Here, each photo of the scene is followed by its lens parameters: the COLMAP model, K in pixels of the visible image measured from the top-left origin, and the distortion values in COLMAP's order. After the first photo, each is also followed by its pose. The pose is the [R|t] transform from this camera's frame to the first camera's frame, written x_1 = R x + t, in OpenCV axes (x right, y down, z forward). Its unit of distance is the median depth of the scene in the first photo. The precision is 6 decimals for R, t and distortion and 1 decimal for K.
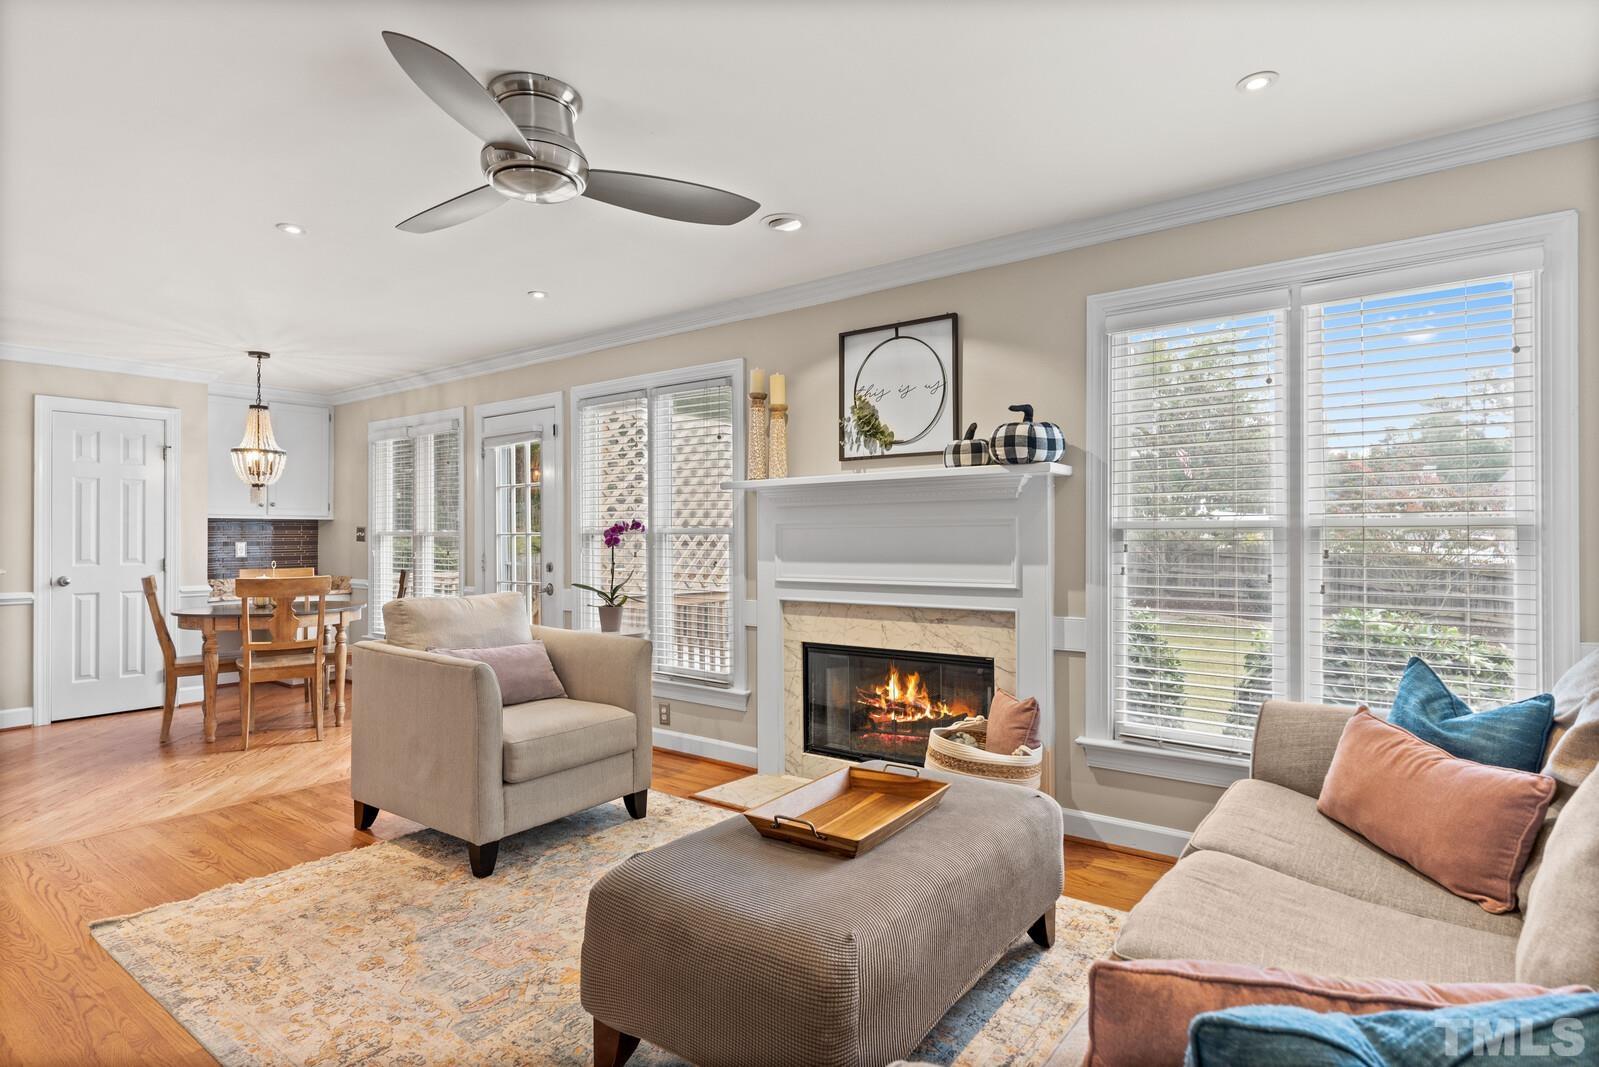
lens RADIAL K [[836.4, 0, 803.6], [0, 836.4, 521.0], [0, 0, 1]] dist [-0.001469, 0.002159]
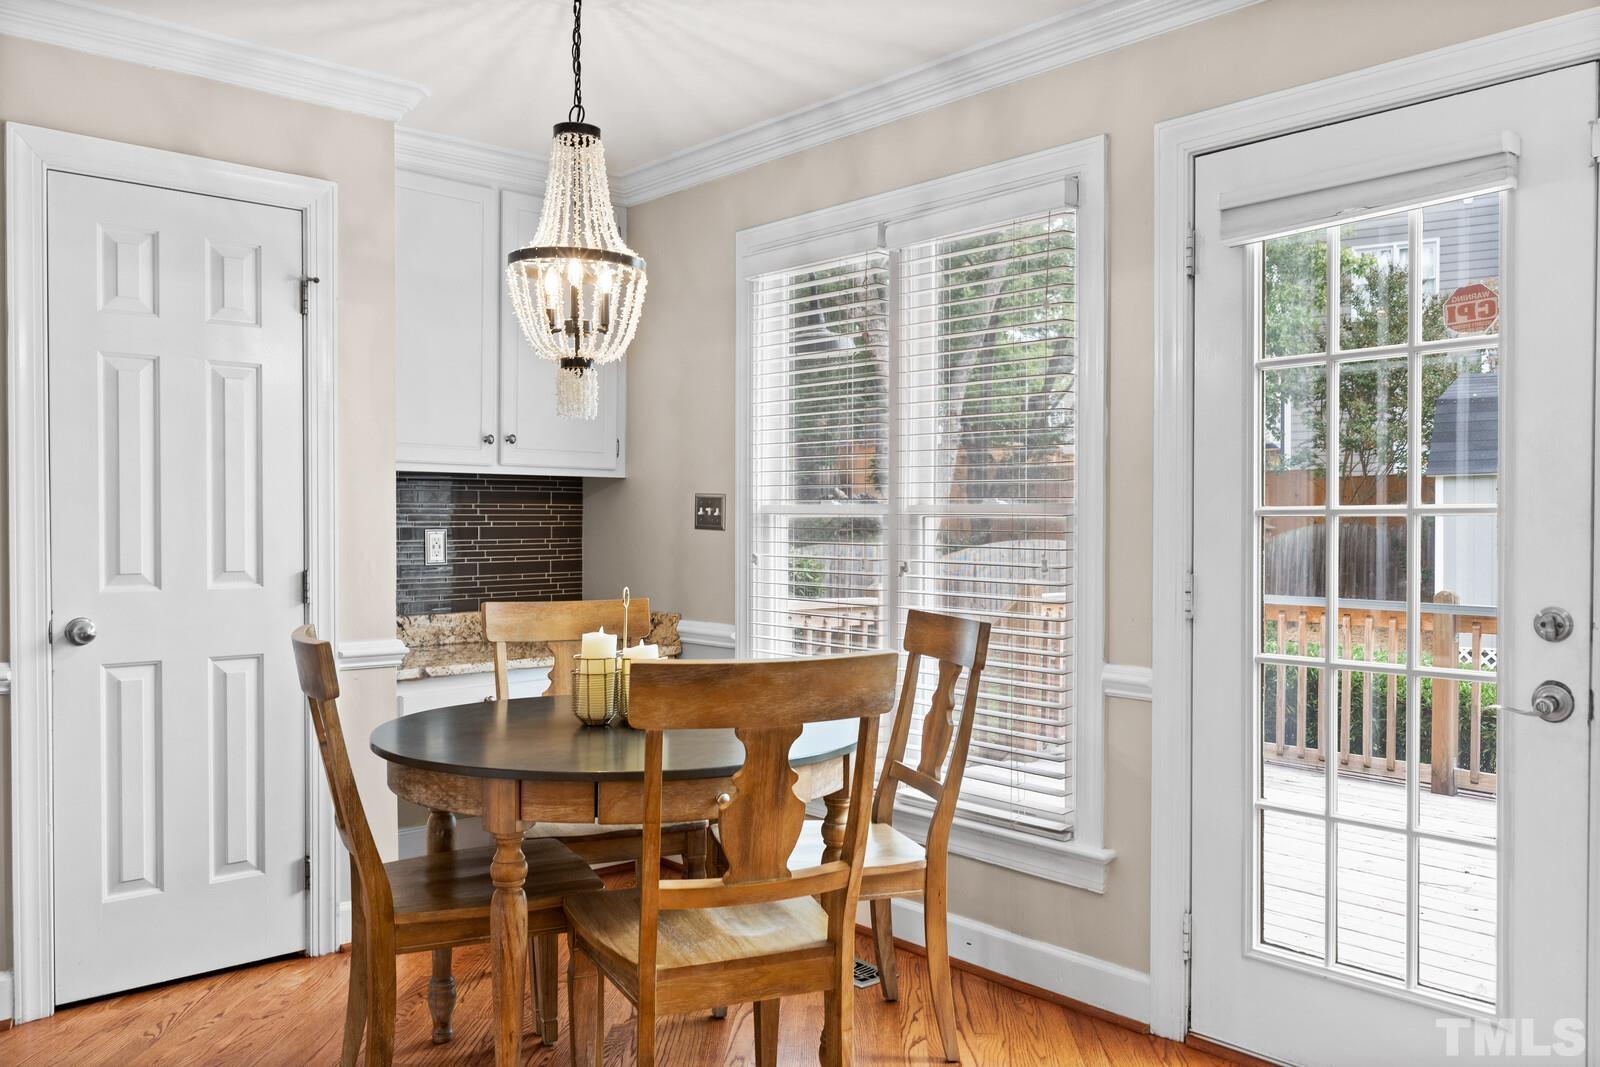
lens RADIAL K [[1238.1, 0, 801.8], [0, 1238.1, 531.4], [0, 0, 1]] dist [-0.006168, 0.001558]
pose [[0.982973, 0.006860, -0.183620, -0.445572], [-0.002512, 0.999711, 0.023901, 0.012718], [0.183731, -0.023033, 0.982707, 0.494794]]
